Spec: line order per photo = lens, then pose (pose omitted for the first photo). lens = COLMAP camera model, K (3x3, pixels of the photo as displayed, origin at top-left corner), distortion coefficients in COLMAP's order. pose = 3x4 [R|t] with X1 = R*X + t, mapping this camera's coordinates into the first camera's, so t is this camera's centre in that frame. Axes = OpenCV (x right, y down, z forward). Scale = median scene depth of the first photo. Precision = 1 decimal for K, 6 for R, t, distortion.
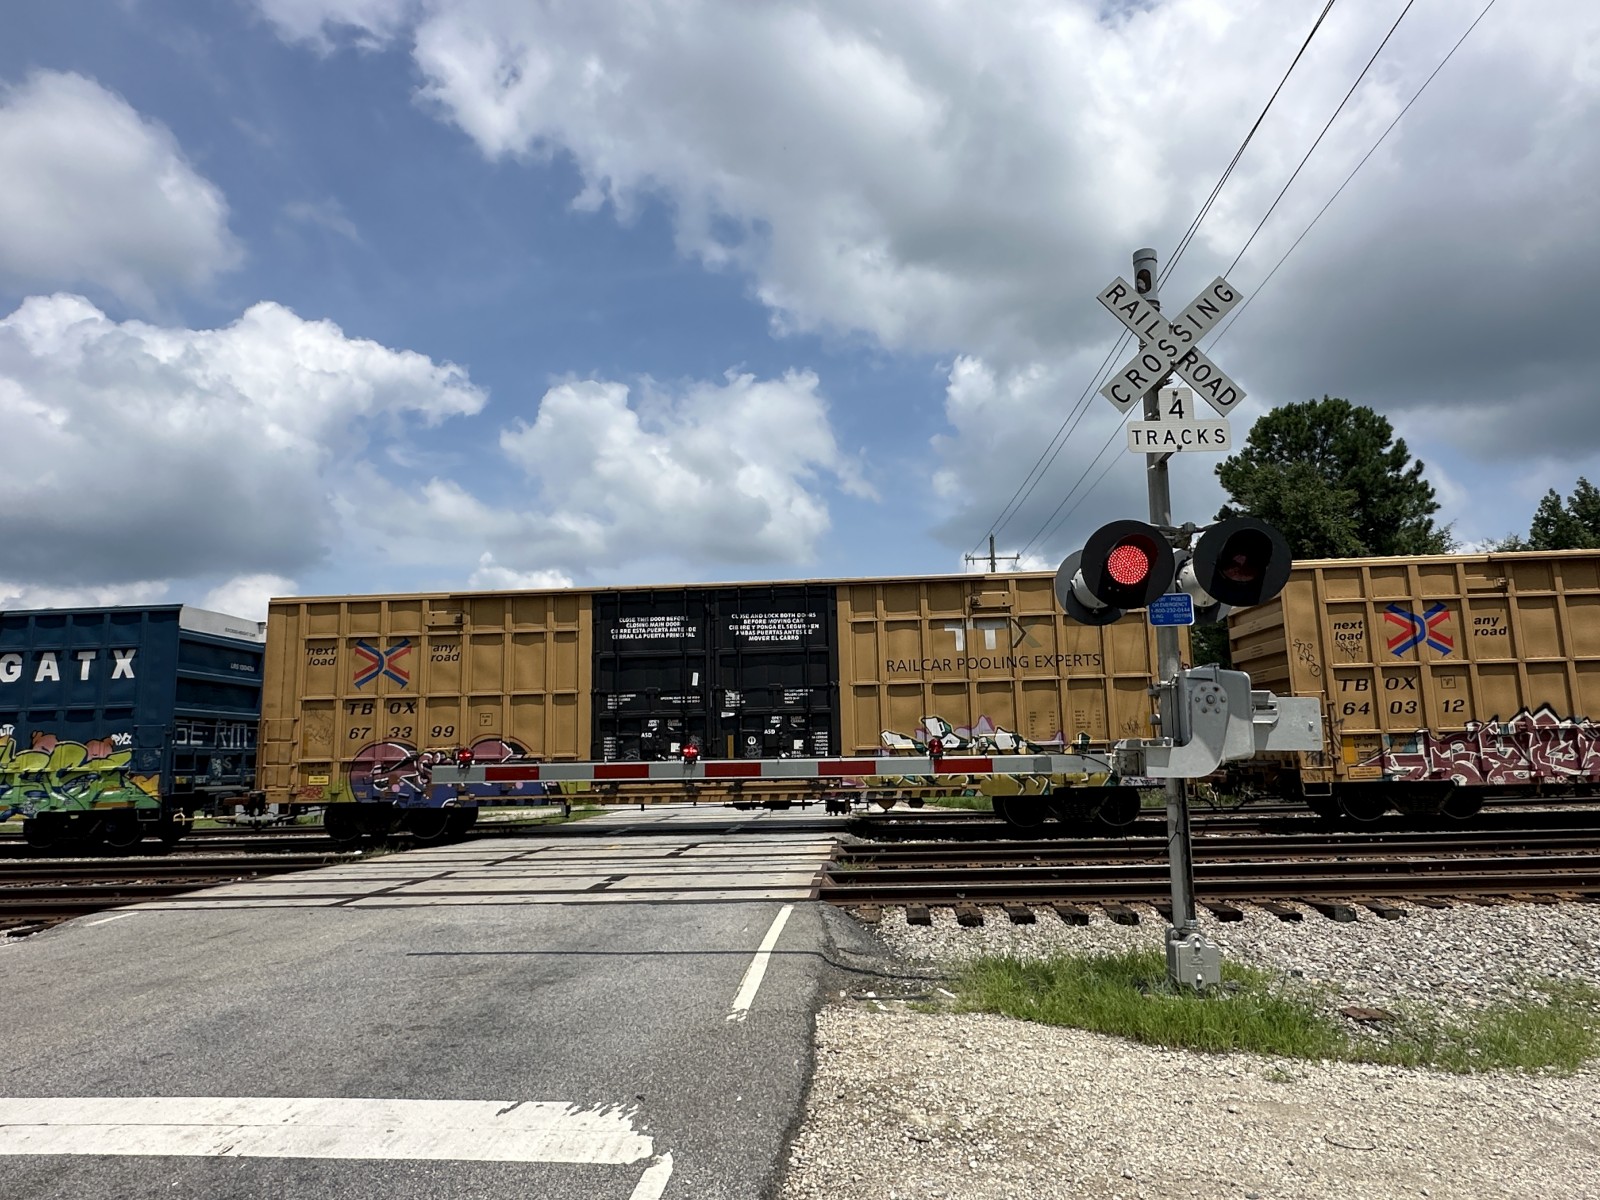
lens RADIAL K [[983.6, 0, 800.0], [0, 983.6, 600.0], [0, 0, 1]] dist [-0.004467, -0.001048]
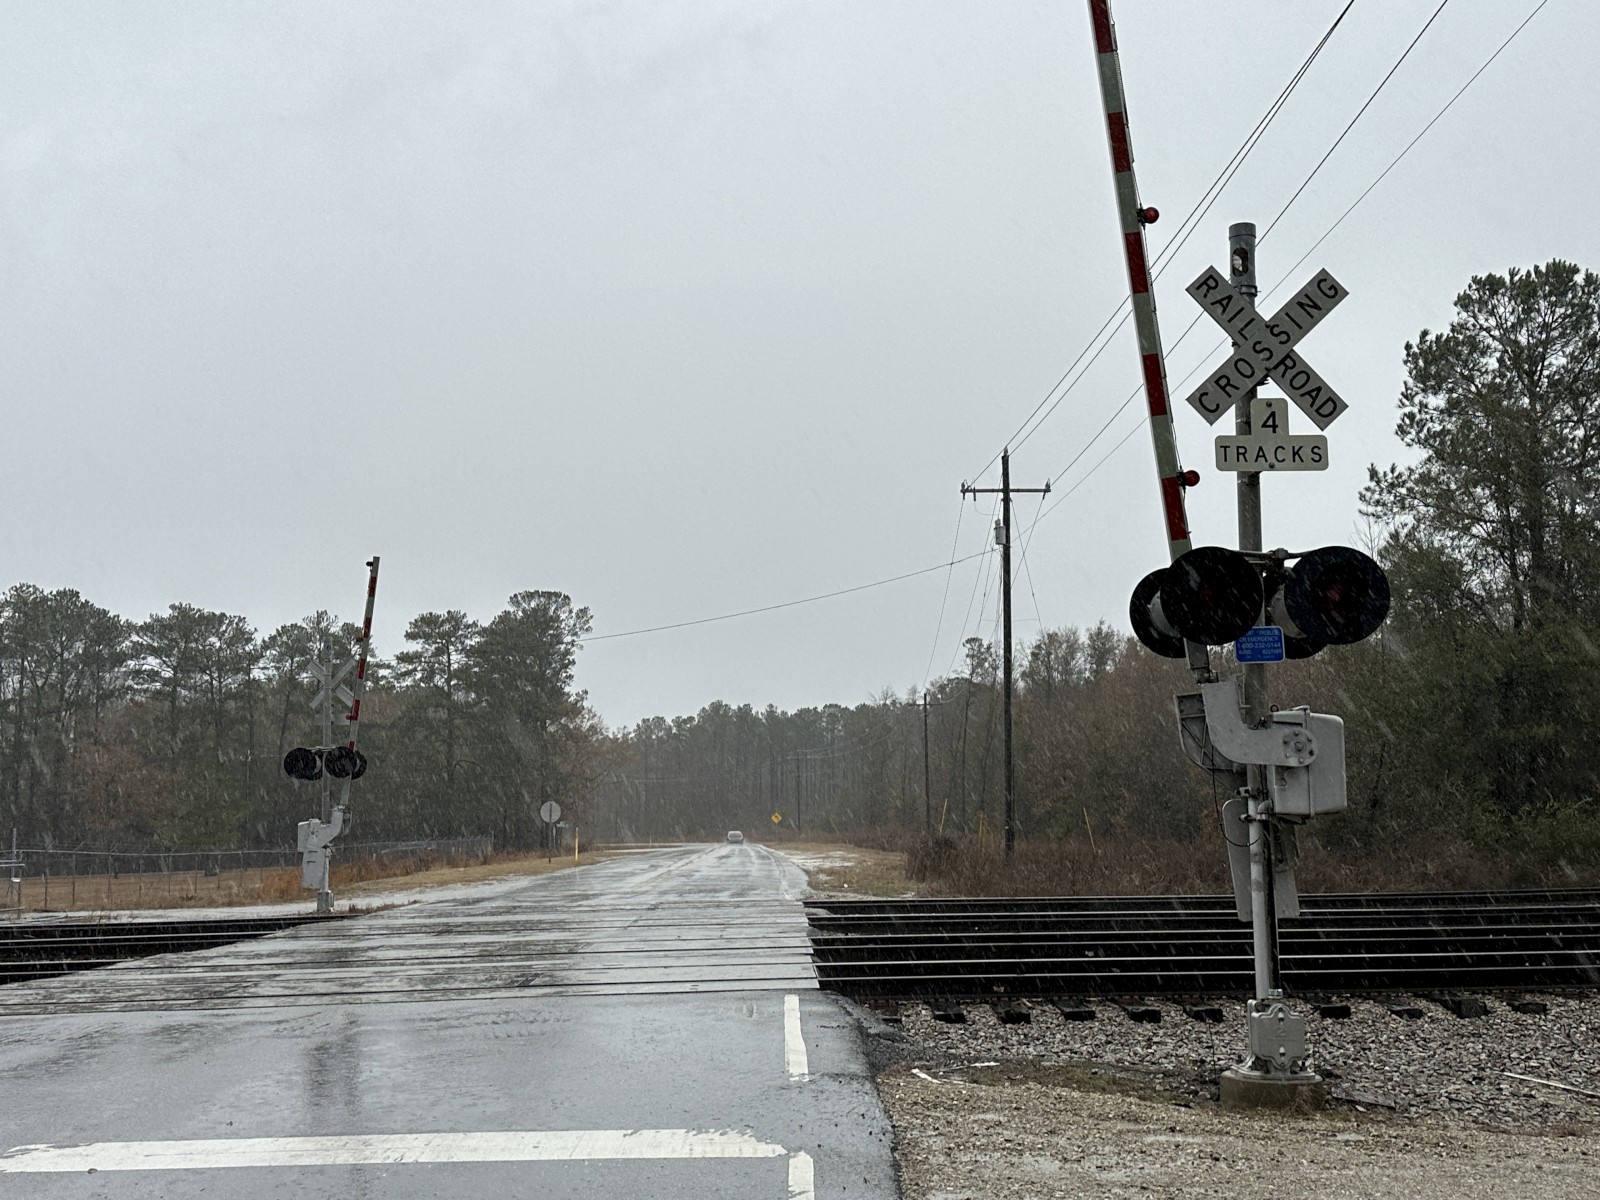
lens RADIAL K [[1734.0, 0, 800.0], [0, 1734.0, 600.0], [0, 0, 1]] dist [0.159710, -0.311461]
pose [[0.996597, 0.010795, 0.081722, -0.169084], [-0.013435, 0.999403, 0.031826, -0.075150], [-0.081329, -0.032816, 0.996147, -0.550282]]
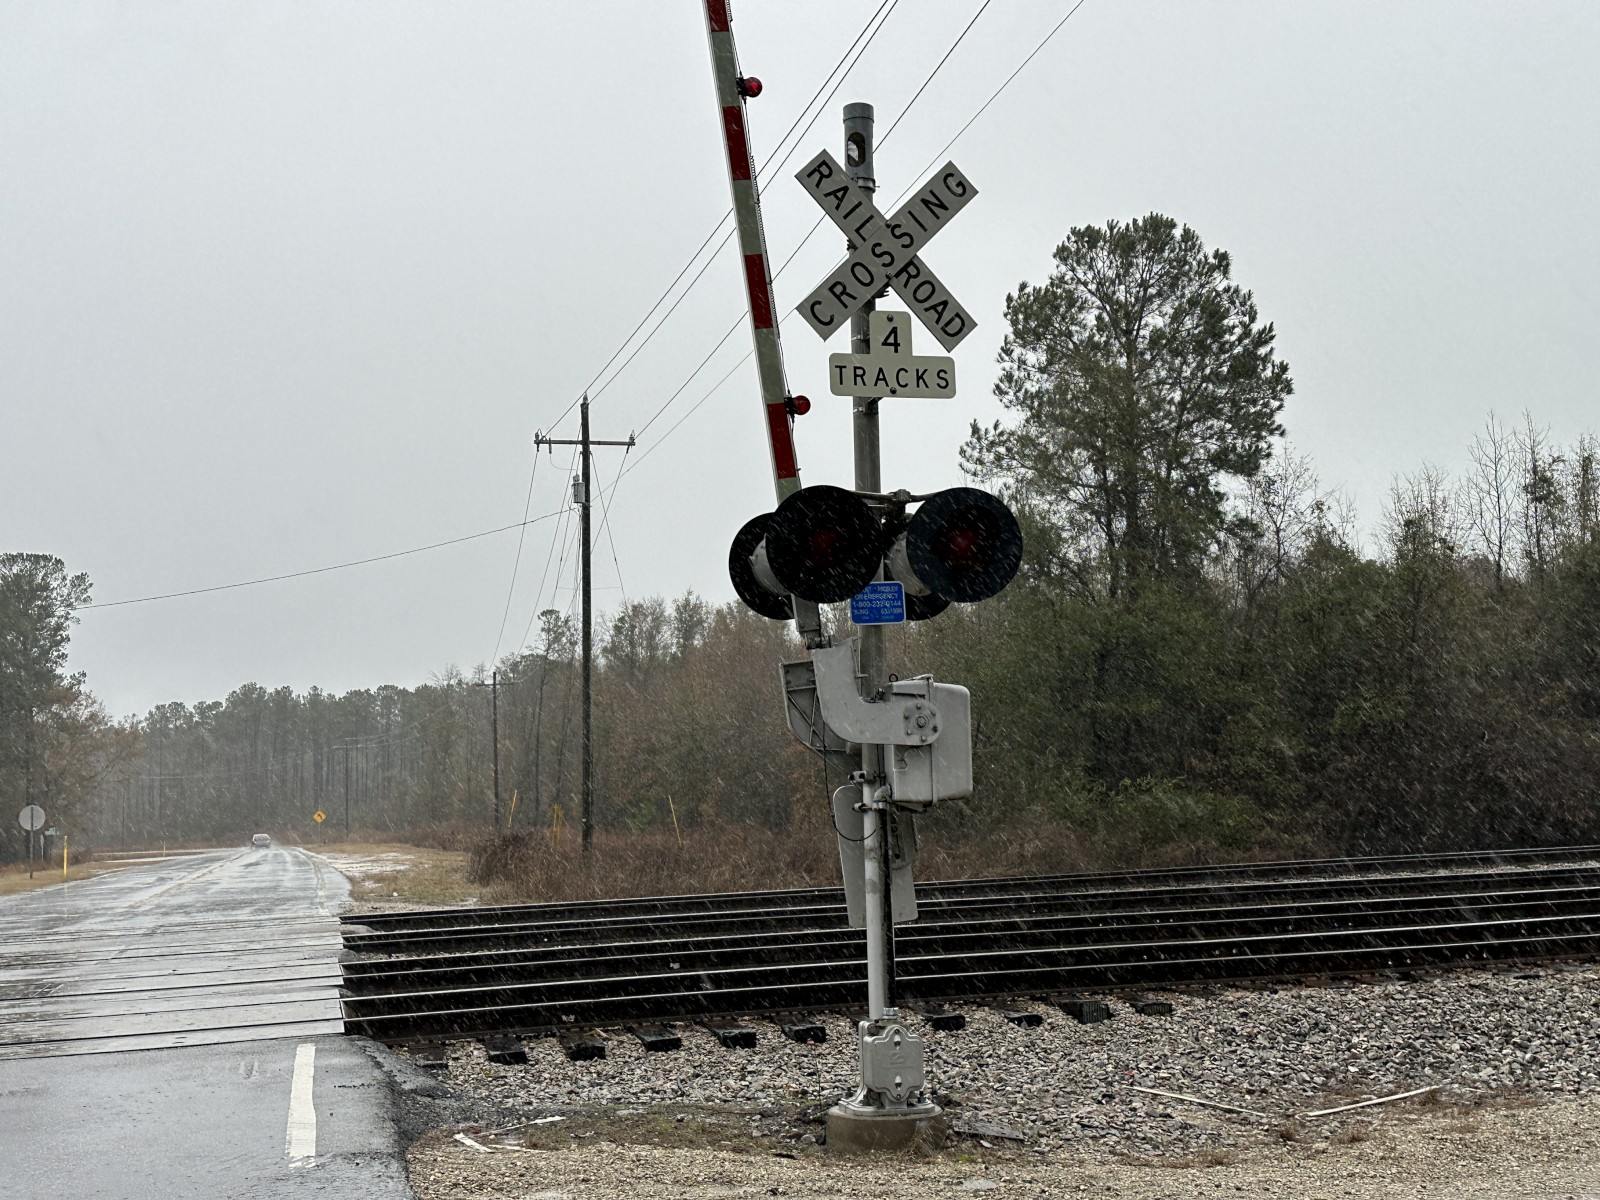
lens RADIAL K [[1776.1, 0, 795.0], [0, 1776.1, 601.1], [0, 0, 1]] dist [0.171792, -0.329086]
pose [[0.950707, 0.012723, 0.309829, -0.108422], [-0.025964, 0.998915, 0.038652, -0.042591], [-0.309001, -0.044791, 0.950006, -0.285931]]
